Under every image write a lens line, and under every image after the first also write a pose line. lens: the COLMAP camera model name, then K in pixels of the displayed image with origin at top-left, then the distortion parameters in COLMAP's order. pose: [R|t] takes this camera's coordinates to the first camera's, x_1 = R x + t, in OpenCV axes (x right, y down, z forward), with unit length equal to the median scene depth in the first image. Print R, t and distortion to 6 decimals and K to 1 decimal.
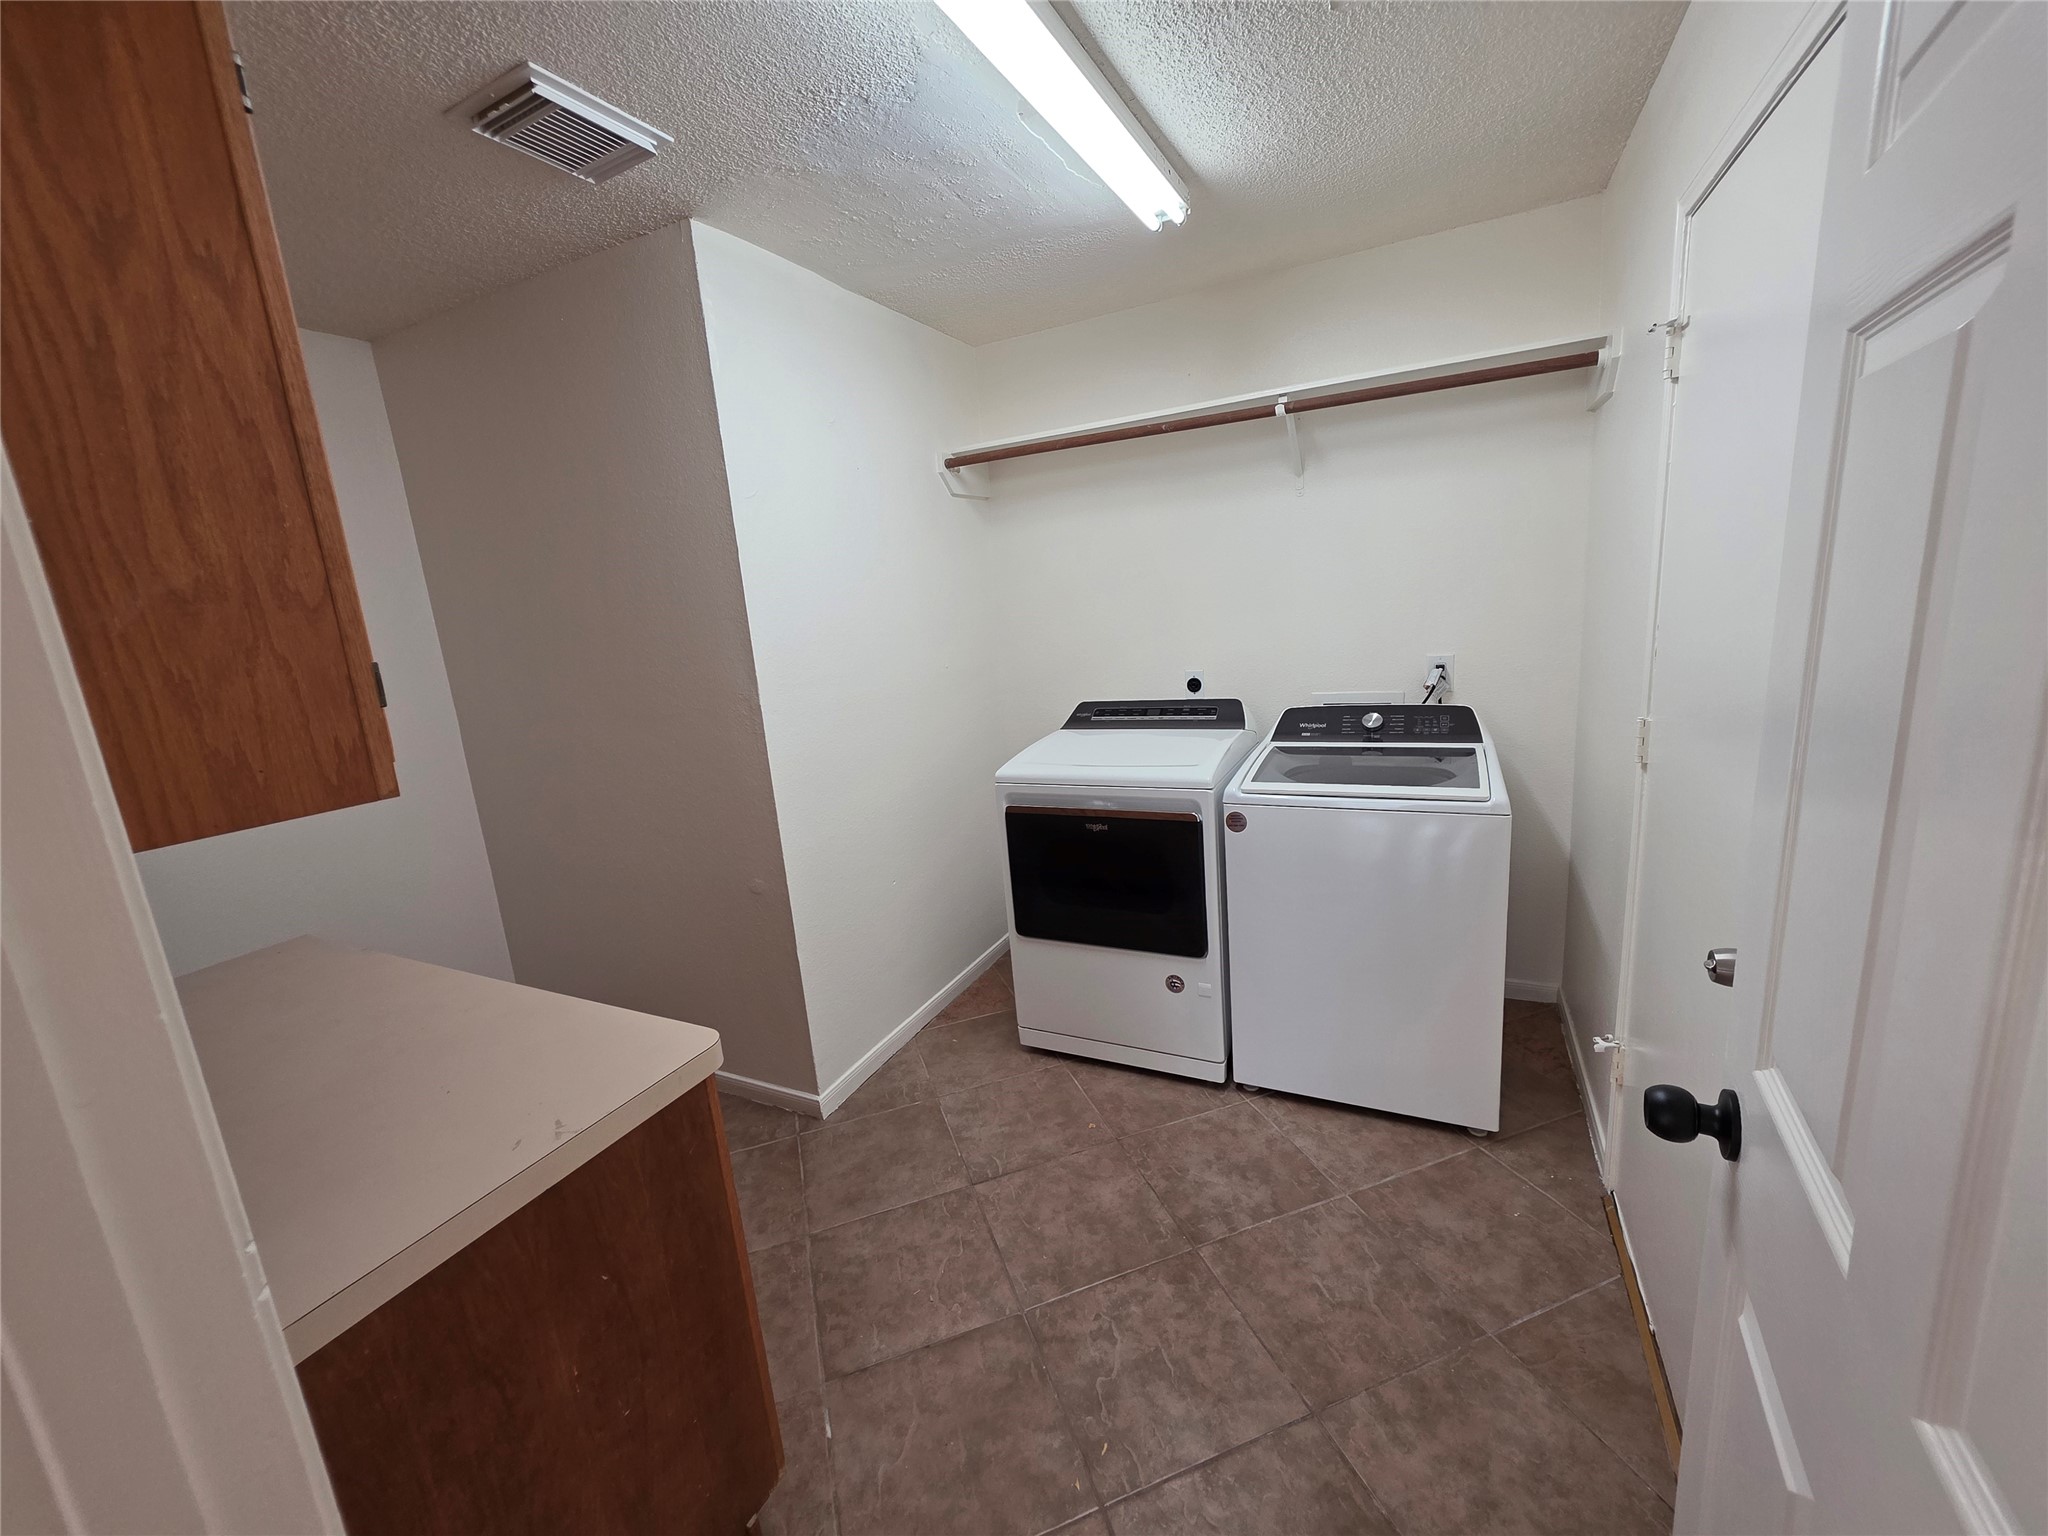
lens RADIAL K [[818.1, 0, 1019.7], [0, 818.1, 769.7], [0, 0, 1]] dist [0.001816, 0.000074]
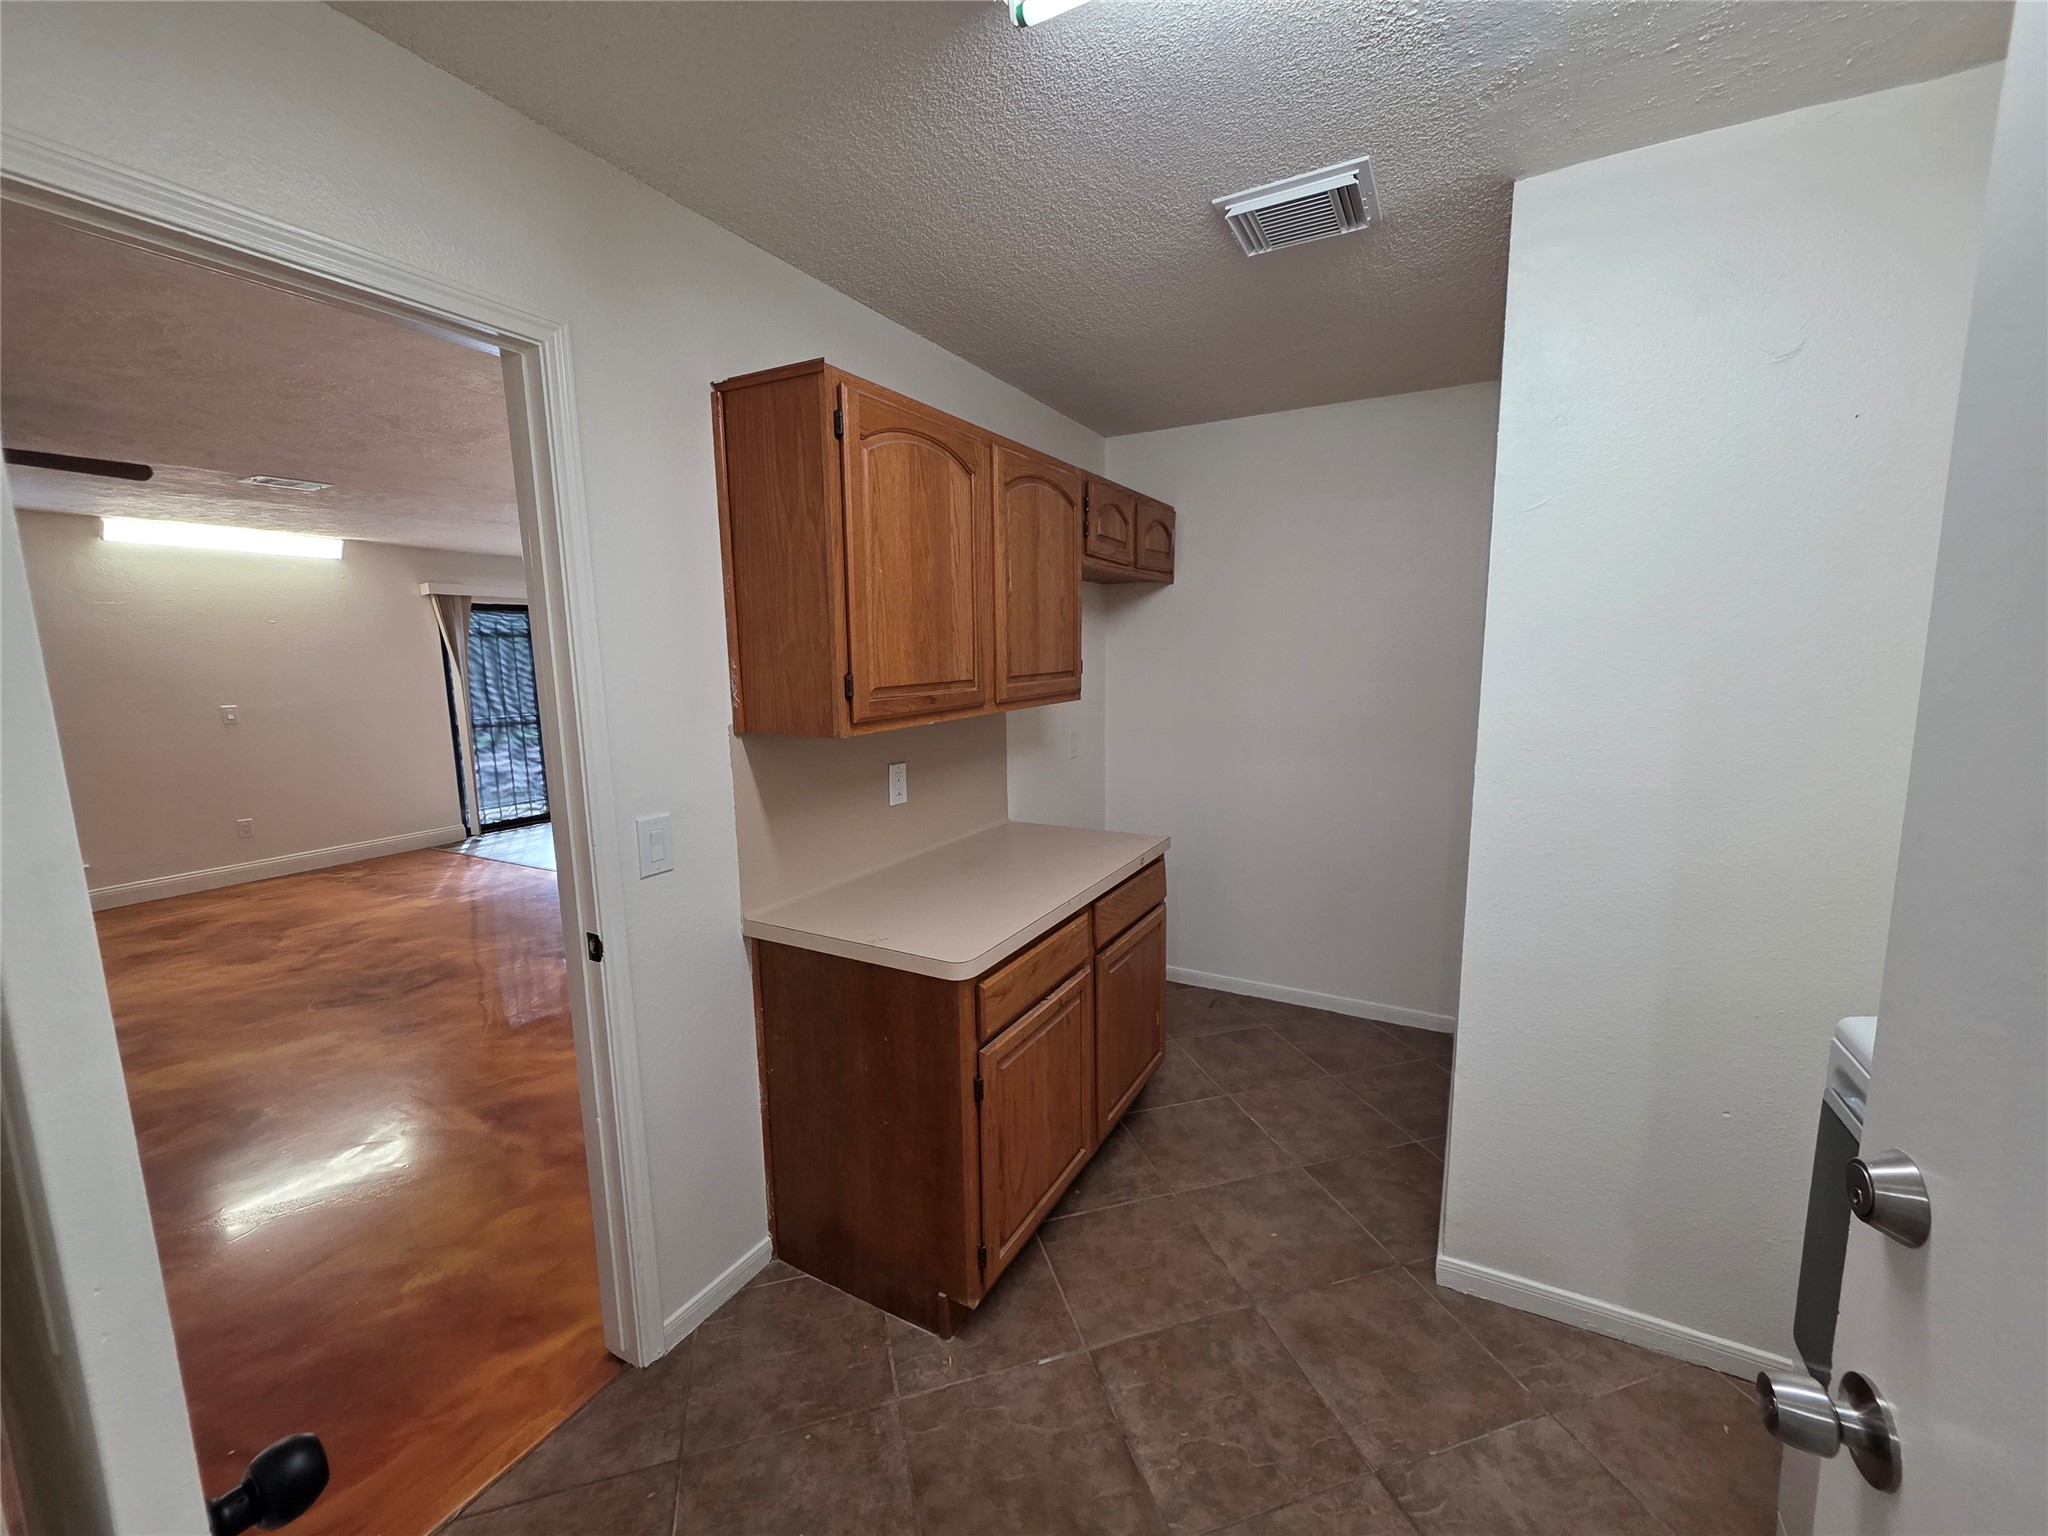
lens RADIAL K [[818.1, 0, 1033.4], [0, 818.1, 771.1], [0, 0, 1]] dist [0.001816, 0.000074]
pose [[-0.028480, 0.227303, -0.973408, 0.608565], [-0.196153, 0.953599, 0.228416, -0.219601], [0.980160, 0.197442, 0.017427, 0.685670]]
